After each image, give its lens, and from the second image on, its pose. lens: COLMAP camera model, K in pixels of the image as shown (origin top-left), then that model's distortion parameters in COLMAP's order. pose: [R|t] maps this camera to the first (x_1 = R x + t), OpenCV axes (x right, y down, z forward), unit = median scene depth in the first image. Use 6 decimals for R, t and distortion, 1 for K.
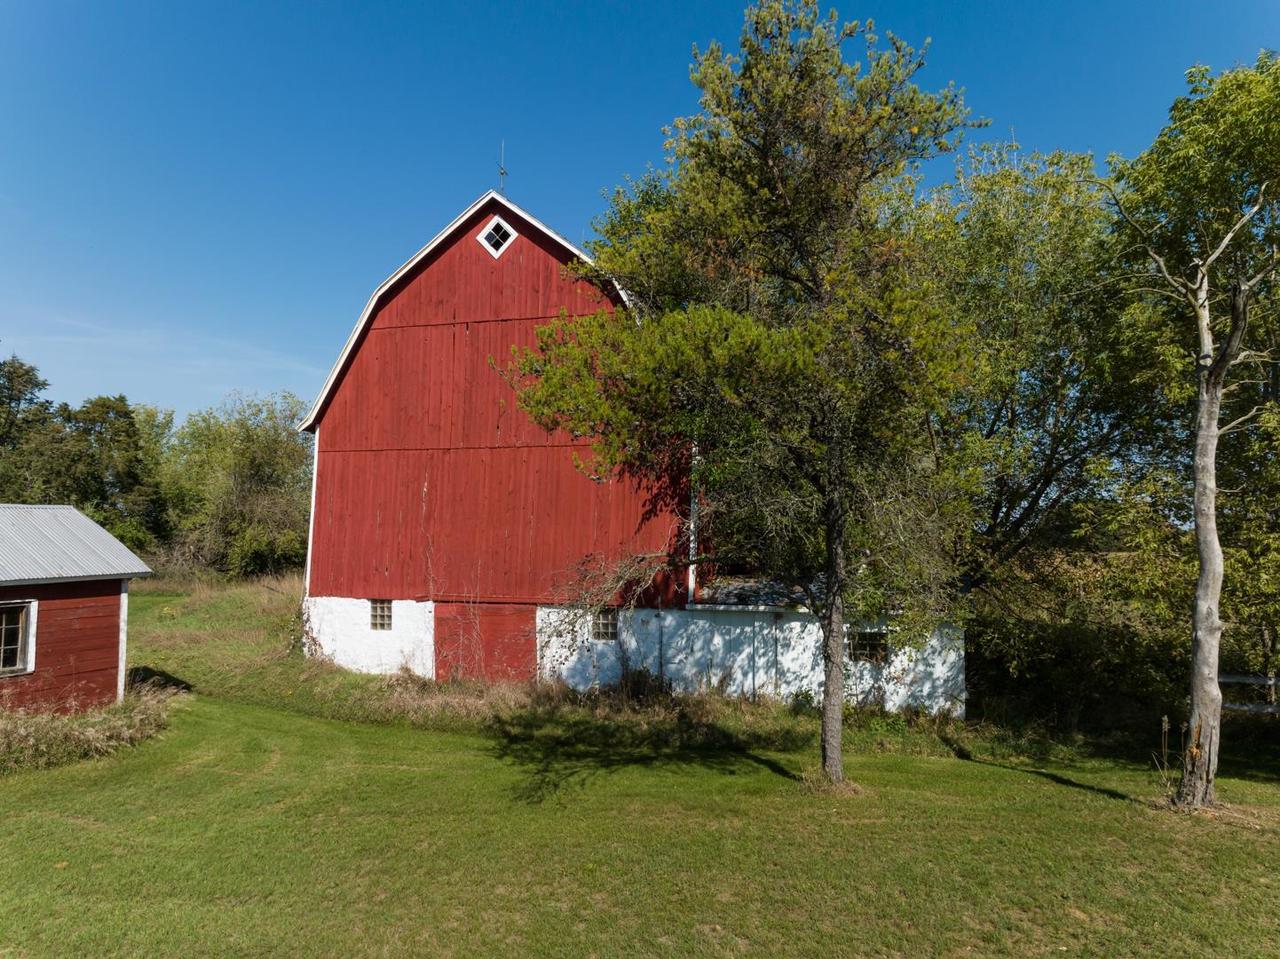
lens RADIAL K [[893.3, 0, 645.1], [0, 893.3, 479.2], [0, 0, 1]] dist [-0.006961, 0.004517]
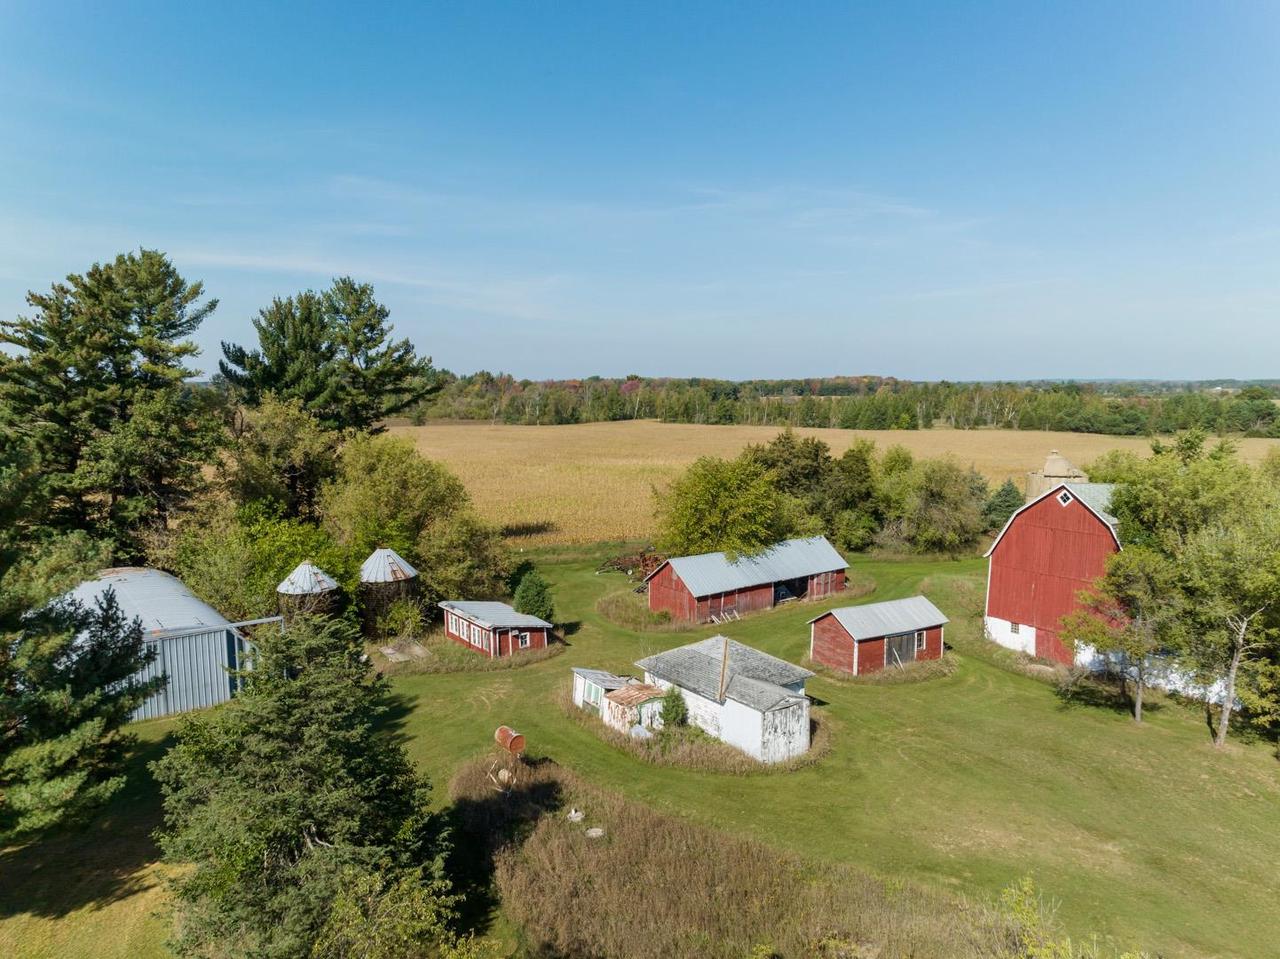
lens RADIAL K [[893.3, 0, 639.8], [0, 893.3, 475.2], [0, 0, 1]] dist [-0.006961, 0.004517]
pose [[0.803605, 0.056862, -0.592441, 0.390174], [0.042514, 0.987398, 0.152437, -0.809966], [0.593643, -0.147686, 0.791061, -1.852080]]
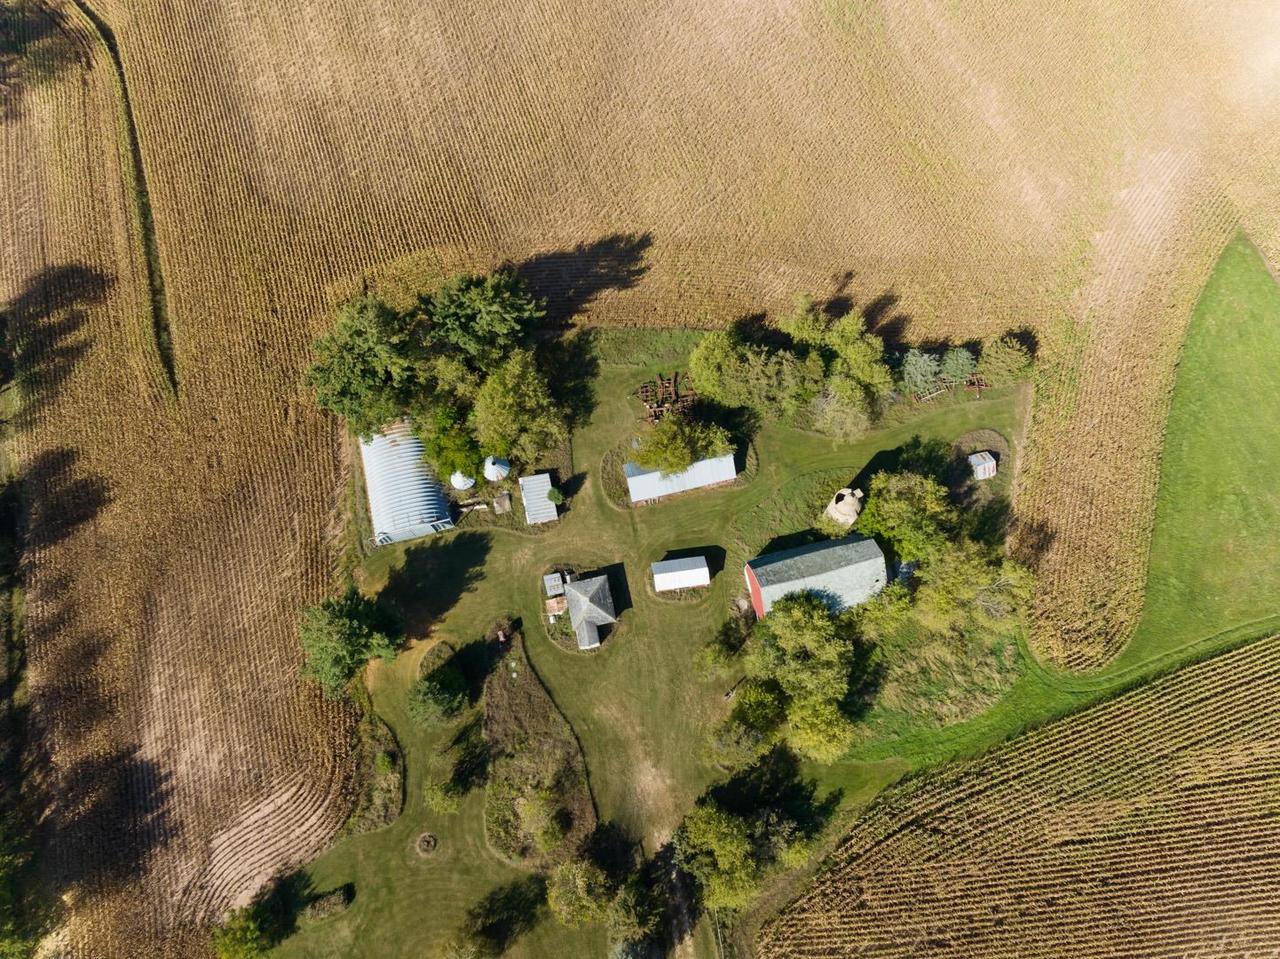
lens RADIAL K [[893.3, 0, 641.9], [0, 893.3, 477.2], [0, 0, 1]] dist [-0.006961, 0.004517]
pose [[0.509022, 0.812521, -0.284088, 0.507831], [0.057639, 0.297130, 0.953096, -6.240562], [0.858821, -0.501521, 0.104413, 0.086003]]
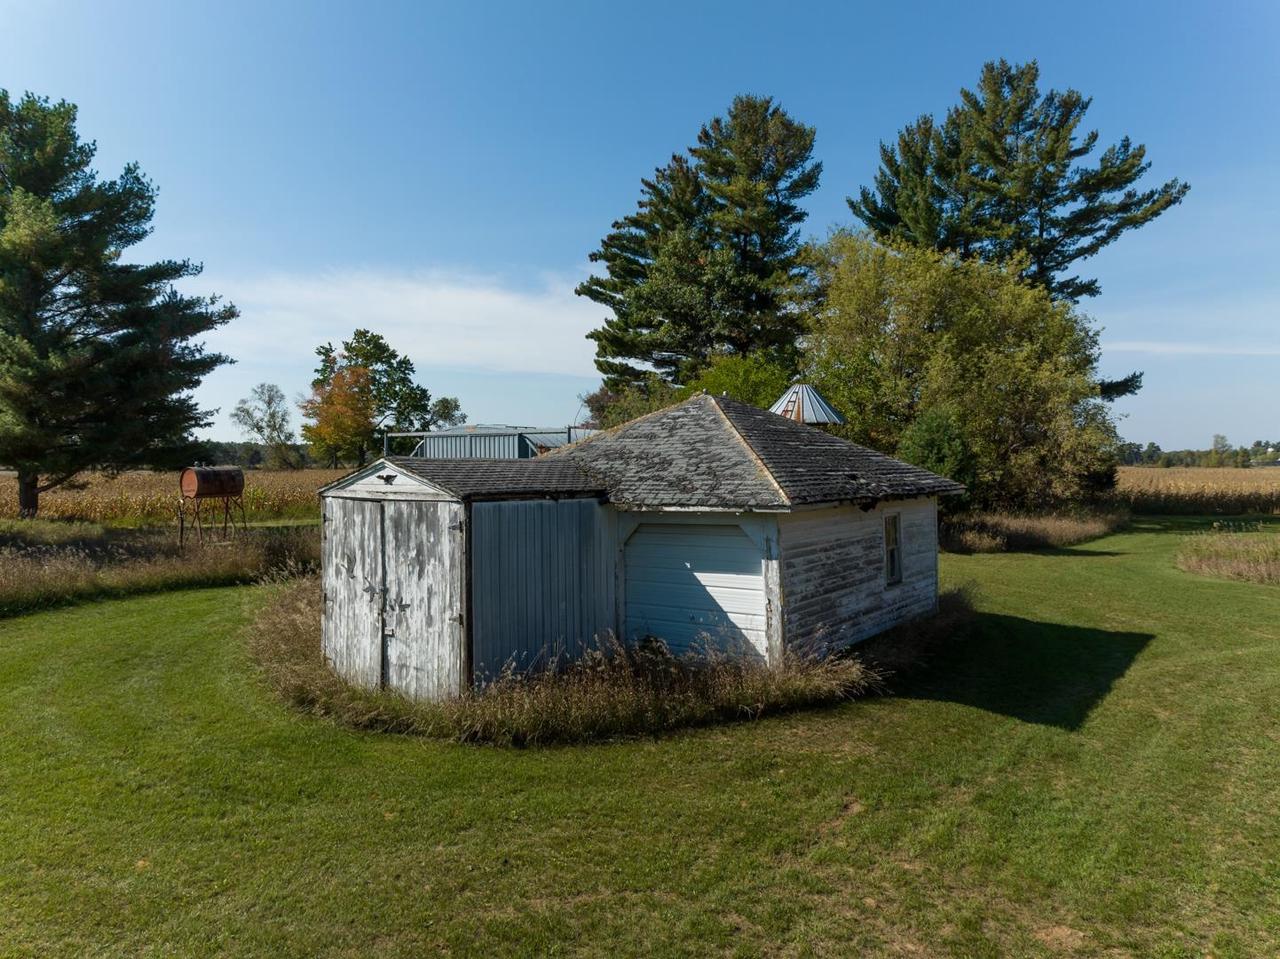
lens RADIAL K [[893.3, 0, 638.0], [0, 893.3, 474.0], [0, 0, 1]] dist [-0.006961, 0.004517]
pose [[-0.321589, 0.010552, -0.946821, -0.012687], [0.060889, 0.998099, -0.009558, 0.012562], [0.944920, -0.060725, -0.321620, 0.164609]]
